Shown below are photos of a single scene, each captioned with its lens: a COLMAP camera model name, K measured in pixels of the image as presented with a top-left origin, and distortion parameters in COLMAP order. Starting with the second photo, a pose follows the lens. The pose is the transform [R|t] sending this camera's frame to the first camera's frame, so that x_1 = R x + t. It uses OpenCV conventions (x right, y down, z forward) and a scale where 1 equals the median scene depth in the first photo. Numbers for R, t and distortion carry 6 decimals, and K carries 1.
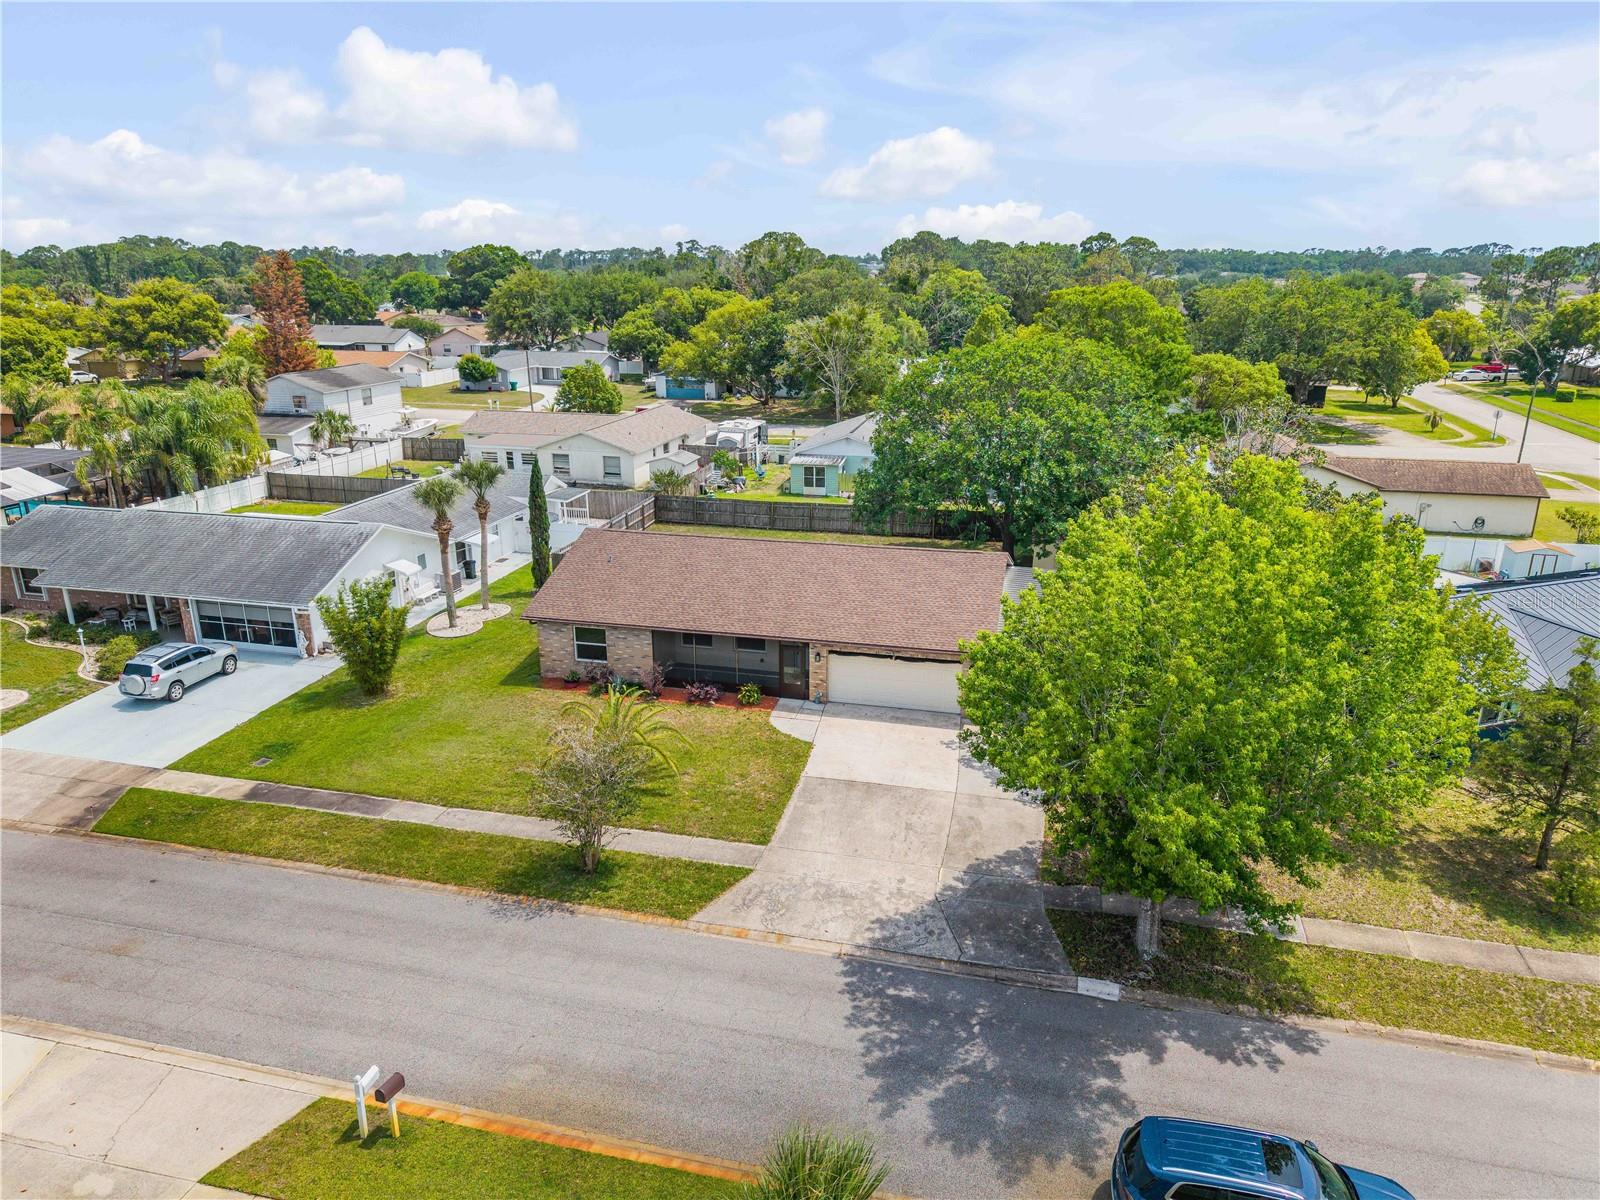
lens RADIAL K [[1076.6, 0, 800.0], [0, 1076.6, 600.0], [0, 0, 1]] dist [0.005544, -0.003656]
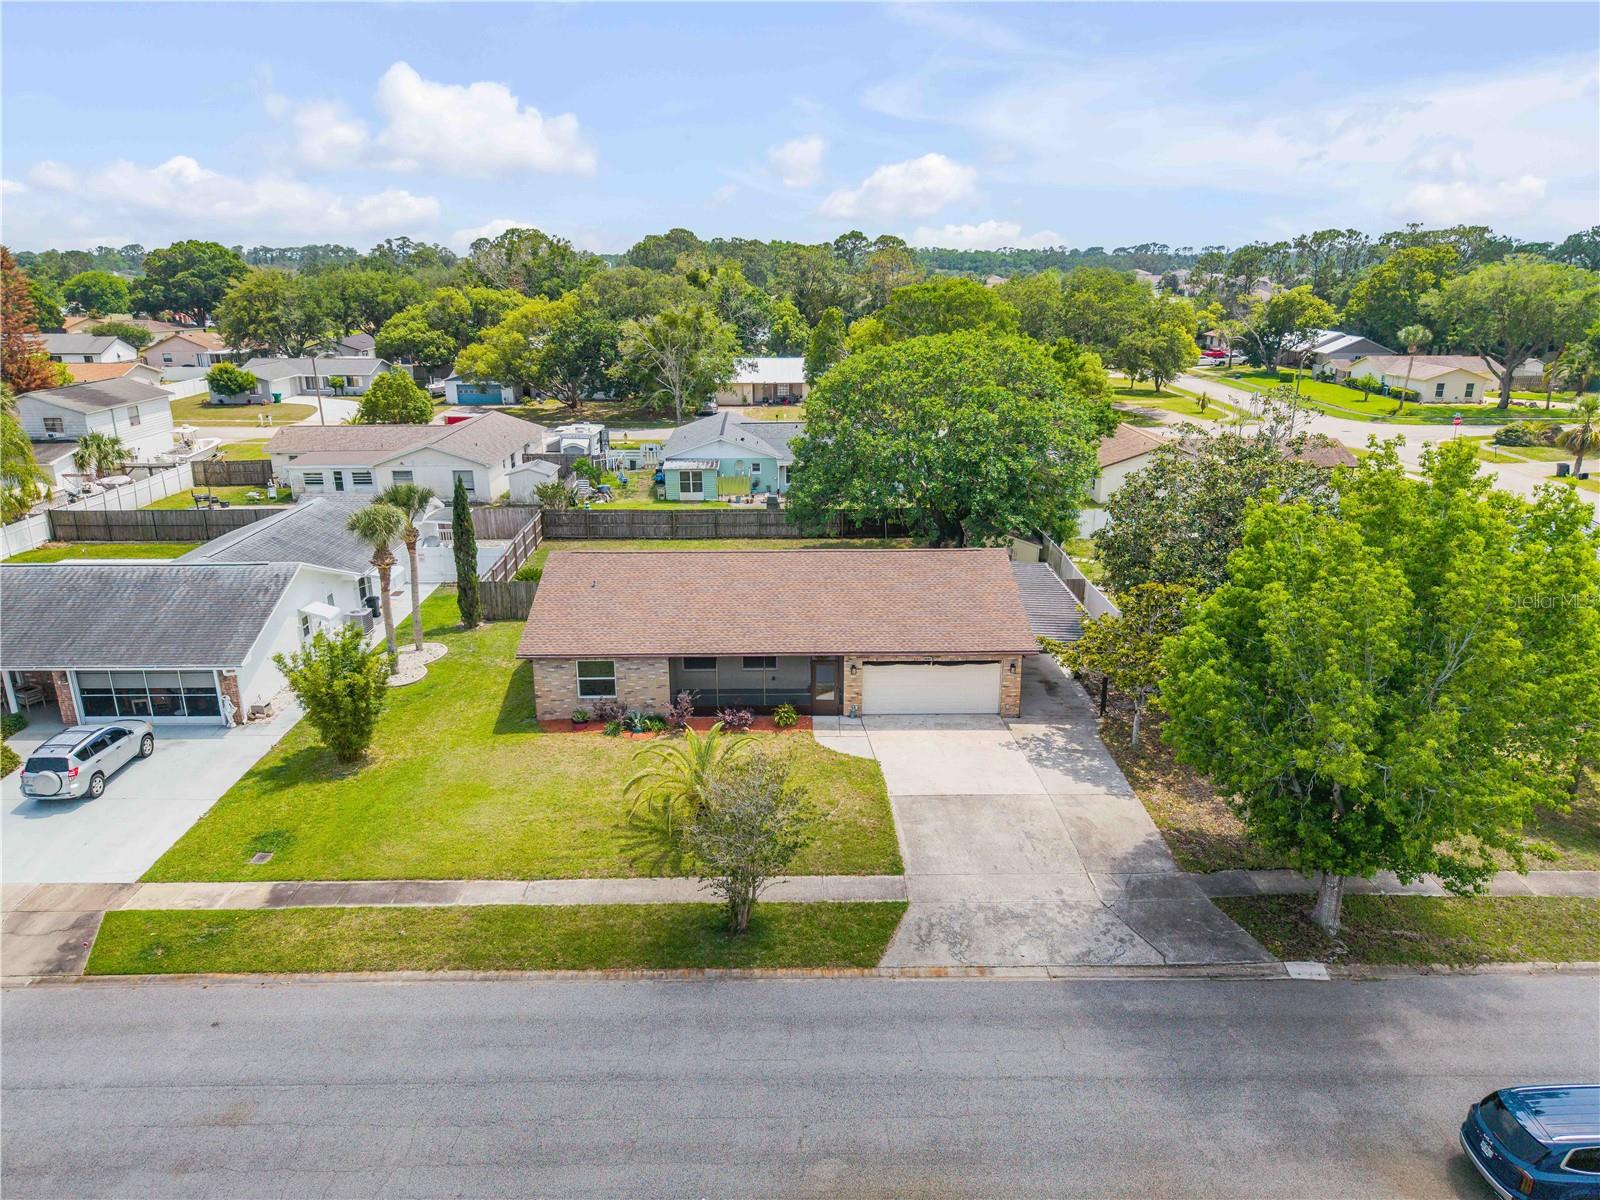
lens RADIAL K [[1076.6, 0, 800.0], [0, 1076.6, 600.0], [0, 0, 1]] dist [0.005544, -0.003656]
pose [[0.966955, -0.077852, 0.242770, -0.250256], [0.077428, 0.996934, 0.011303, -0.023050], [-0.242906, 0.007868, 0.970018, 0.076625]]
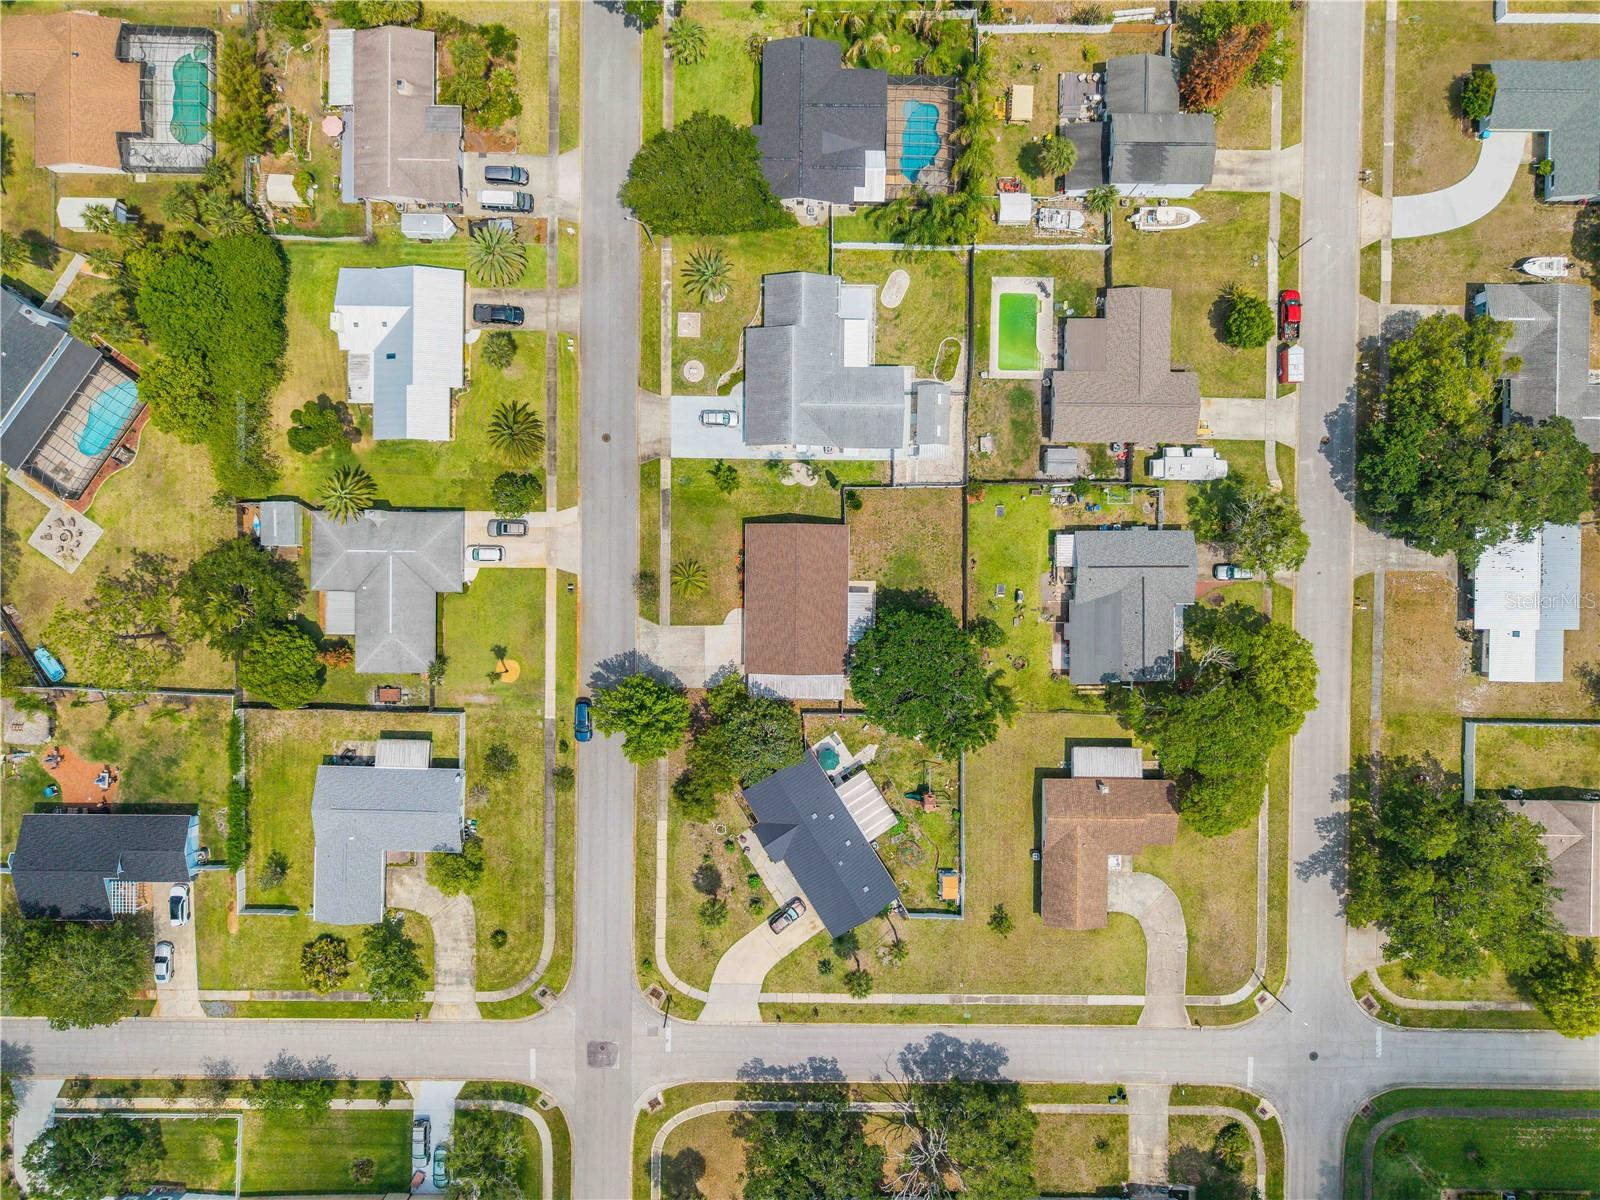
lens RADIAL K [[1076.6, 0, 800.0], [0, 1076.6, 600.0], [0, 0, 1]] dist [0.005544, -0.003656]
pose [[0.230339, 0.973107, 0.002779, -0.016820], [-0.291610, 0.066300, 0.954237, -3.041943], [0.928390, -0.220608, 0.299039, 0.170009]]
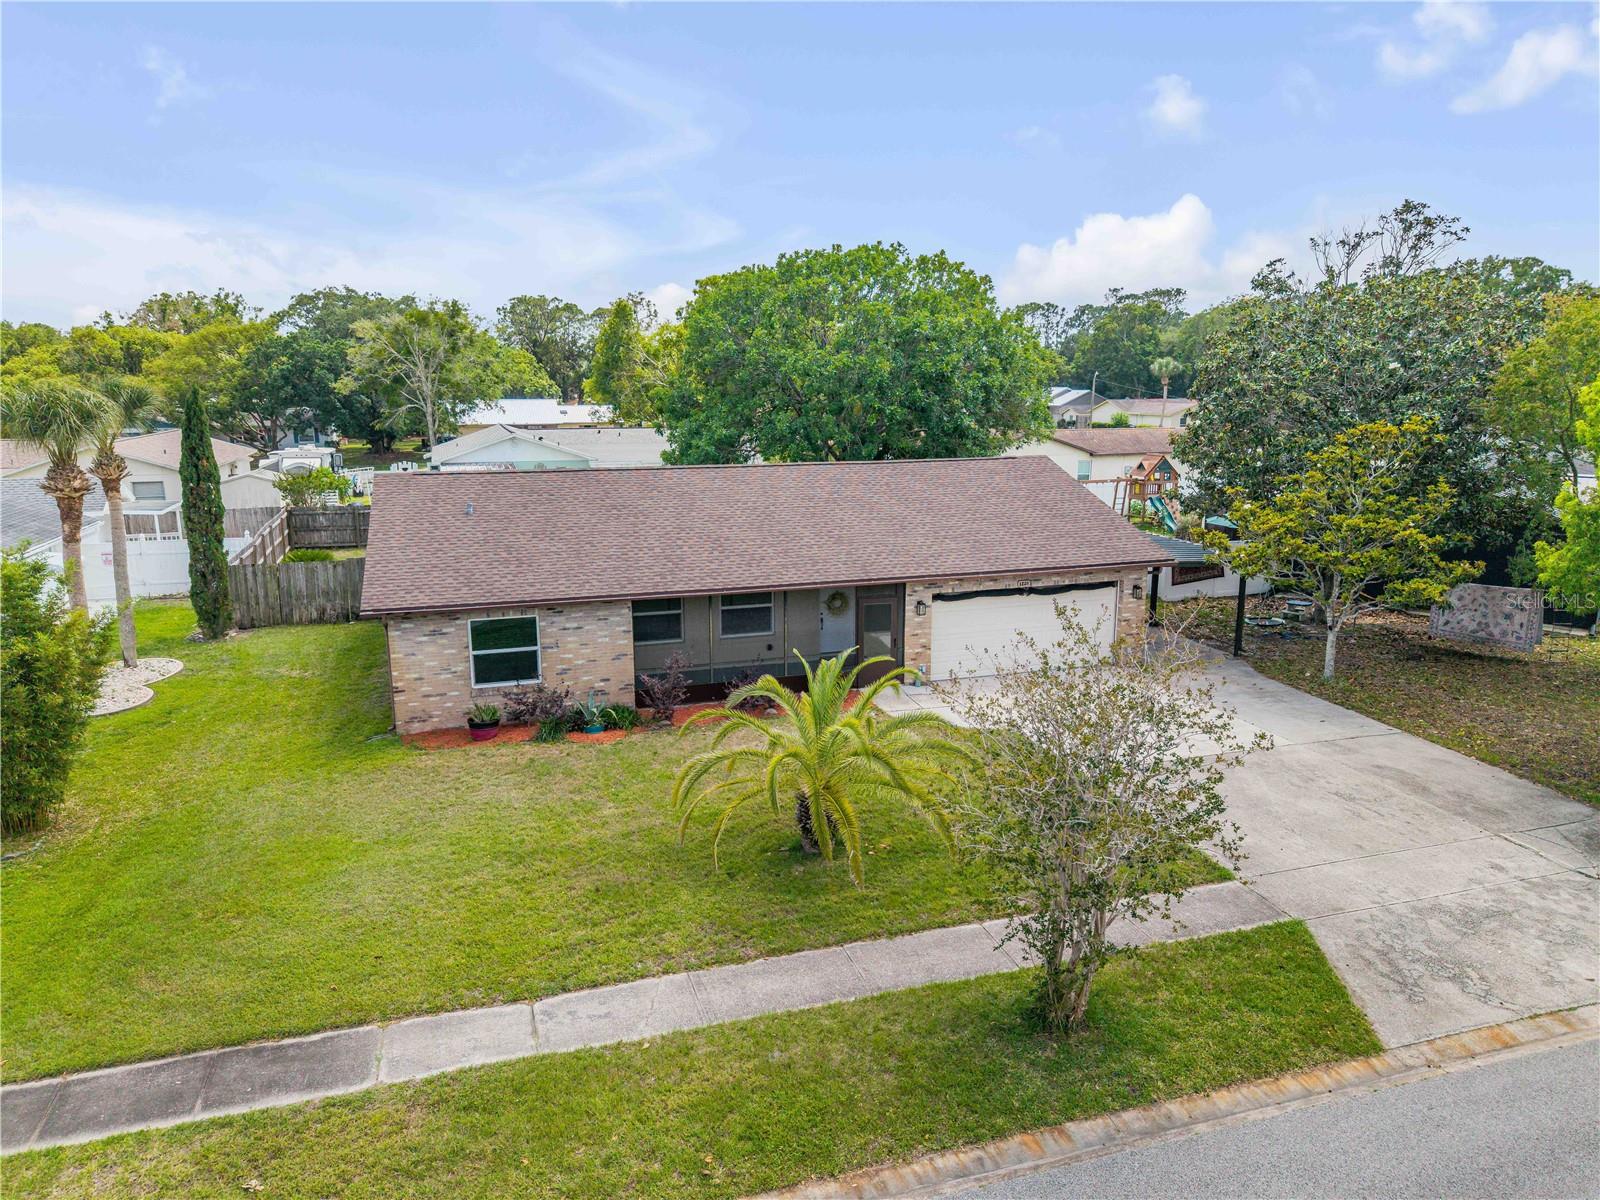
lens RADIAL K [[1076.6, 0, 800.0], [0, 1076.6, 600.0], [0, 0, 1]] dist [0.005544, -0.003656]
pose [[0.853967, -0.107413, 0.509120, -0.345570], [0.158206, 0.985737, -0.057396, 0.071221], [-0.495693, 0.129560, 0.858780, 0.487850]]
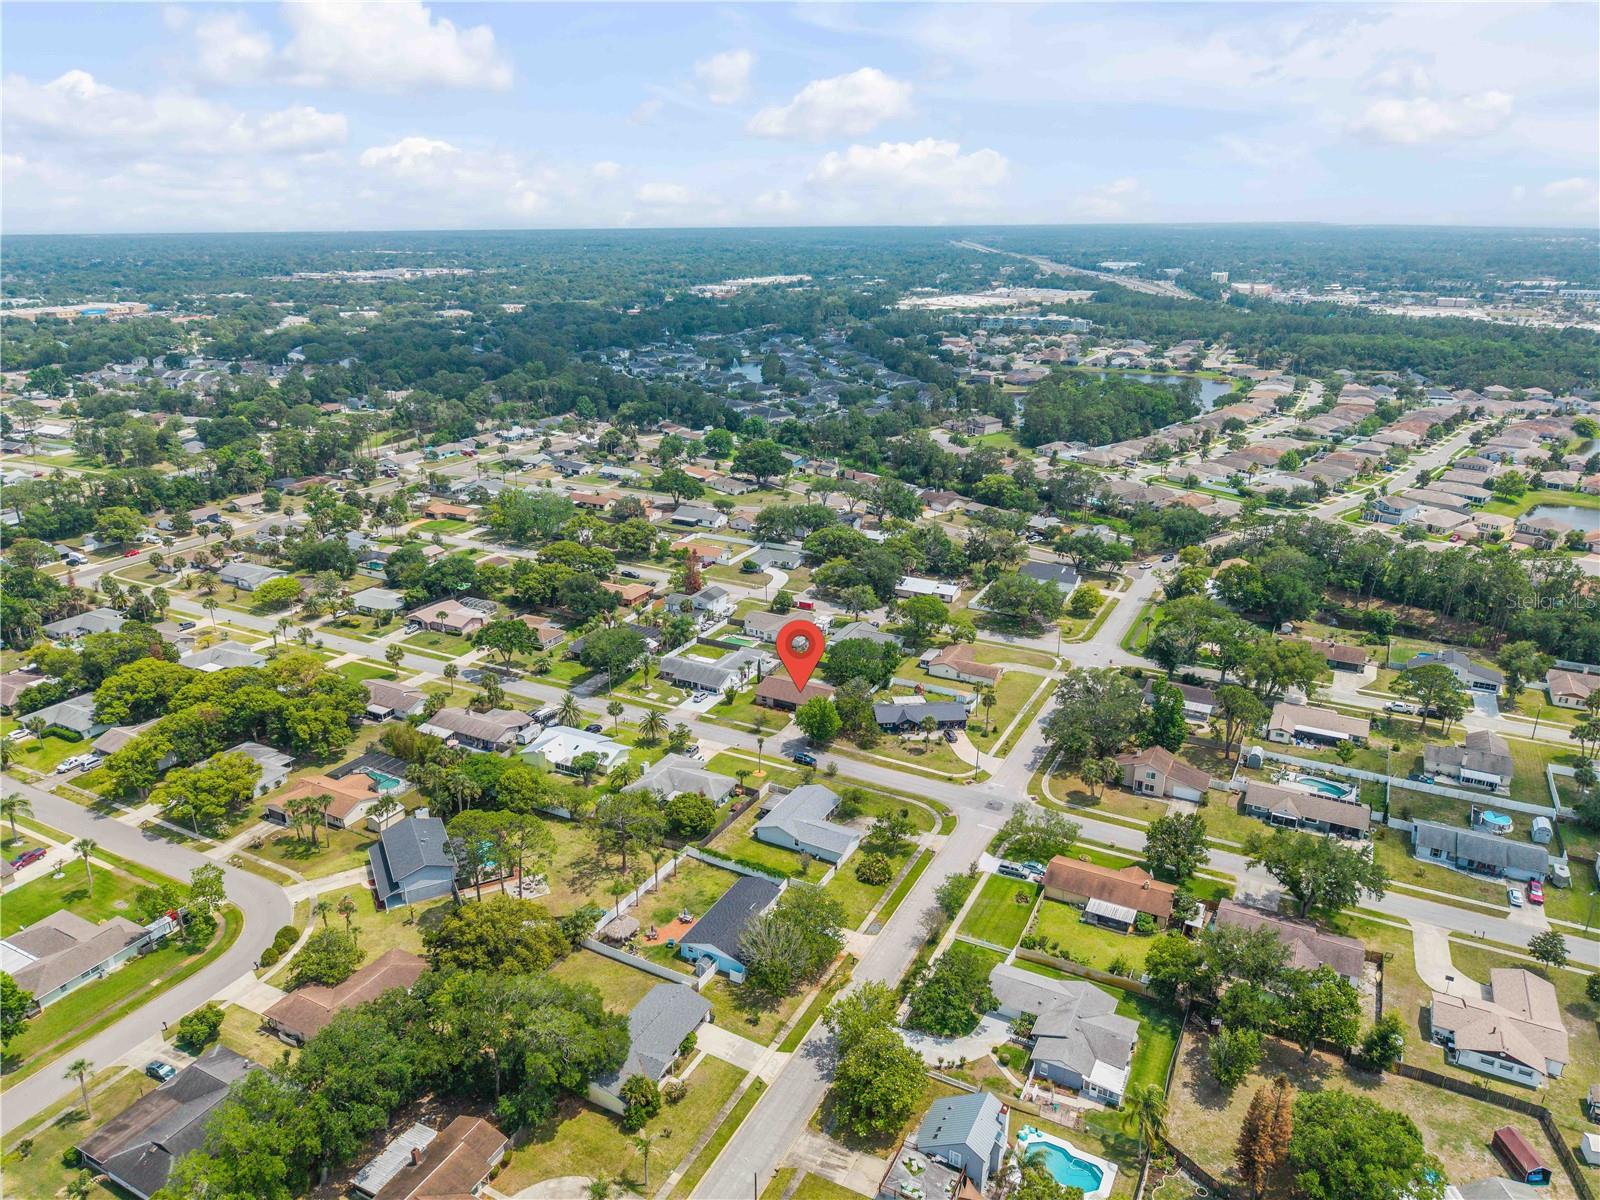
lens RADIAL K [[1053.4, 0, 800.0], [0, 1053.4, 600.0], [0, 0, 1]] dist [0.191680, -0.000705]
pose [[0.971406, 0.078833, -0.223957, 1.353190], [-0.070288, 0.996471, 0.045886, -0.839674], [0.226784, -0.028833, 0.973518, -4.966733]]
